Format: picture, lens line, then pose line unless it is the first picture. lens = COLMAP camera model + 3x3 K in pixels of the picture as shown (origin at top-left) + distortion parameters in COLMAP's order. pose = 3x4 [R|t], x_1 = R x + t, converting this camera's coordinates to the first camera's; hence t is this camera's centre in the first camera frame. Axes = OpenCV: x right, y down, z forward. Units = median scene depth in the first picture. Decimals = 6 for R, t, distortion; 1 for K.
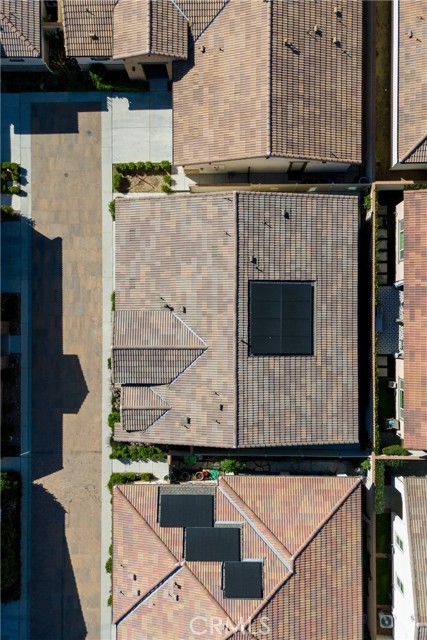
lens RADIAL K [[555.5, 0, 213.5], [0, 555.5, 320.0], [0, 0, 1]] dist [0.015280, 0.006535]
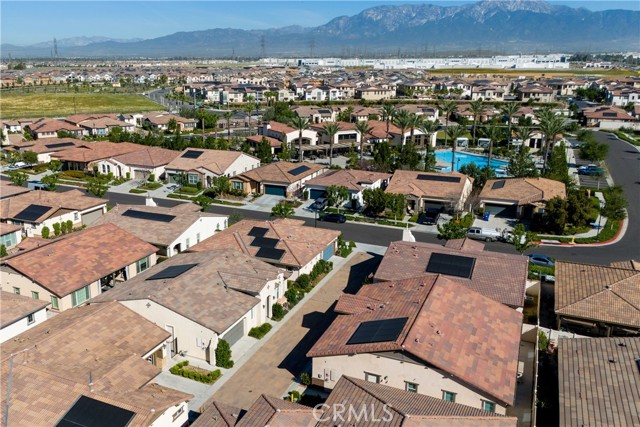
lens RADIAL K [[555.5, 0, 320.0], [0, 555.5, 213.5], [0, 0, 1]] dist [0.015280, 0.006535]
pose [[-0.937891, -0.084658, 0.336441, -0.864665], [0.346929, -0.229128, 0.909473, -1.353243], [0.000094, 0.969708, 0.244268, 0.388318]]
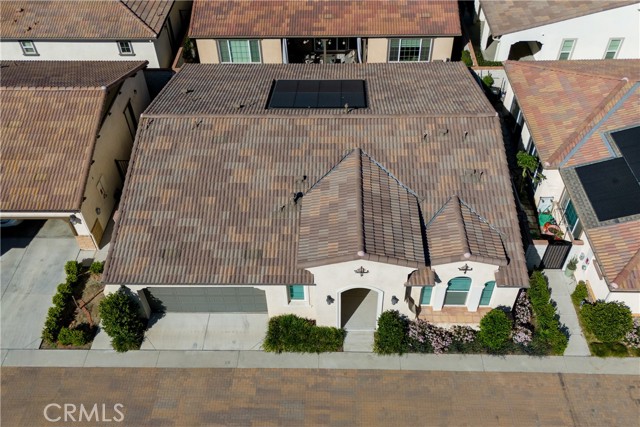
lens RADIAL K [[555.5, 0, 320.0], [0, 555.5, 213.5], [0, 0, 1]] dist [0.015280, 0.006535]
pose [[0.024868, -0.685995, 0.727181, -0.551548], [0.999581, 0.006288, -0.028251, 0.022329], [0.014808, 0.727579, 0.685864, 0.576673]]
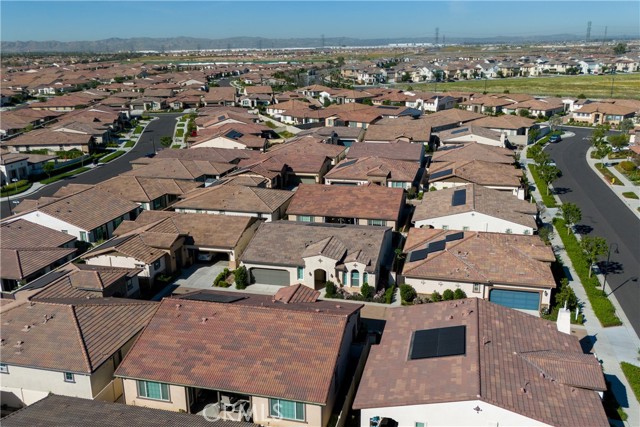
lens RADIAL K [[555.5, 0, 320.0], [0, 555.5, 213.5], [0, 0, 1]] dist [0.015280, 0.006535]
pose [[0.248706, -0.246892, 0.936584, -1.772811], [0.968577, 0.061540, -0.240979, 0.459283], [0.001859, 0.967087, 0.254439, 0.423042]]
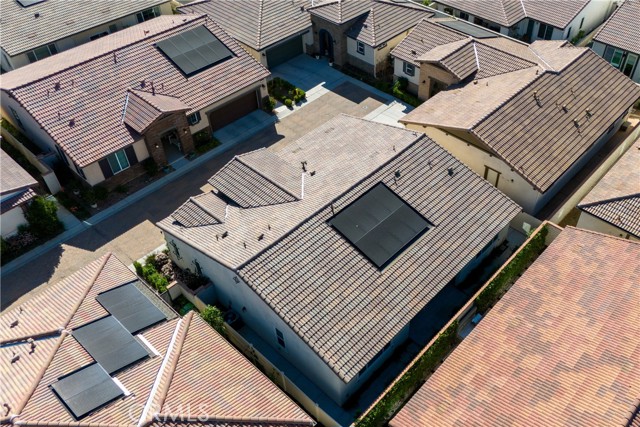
lens RADIAL K [[553.3, 0, 378.9], [0, 553.3, 212.8], [0, 0, 1]] dist [0.013506, 0.002703]
pose [[0.750000, 0.493225, -0.440714, 0.503667], [-0.660079, 0.515422, -0.546476, 0.478250], [-0.042382, 0.700763, 0.712134, 0.333460]]
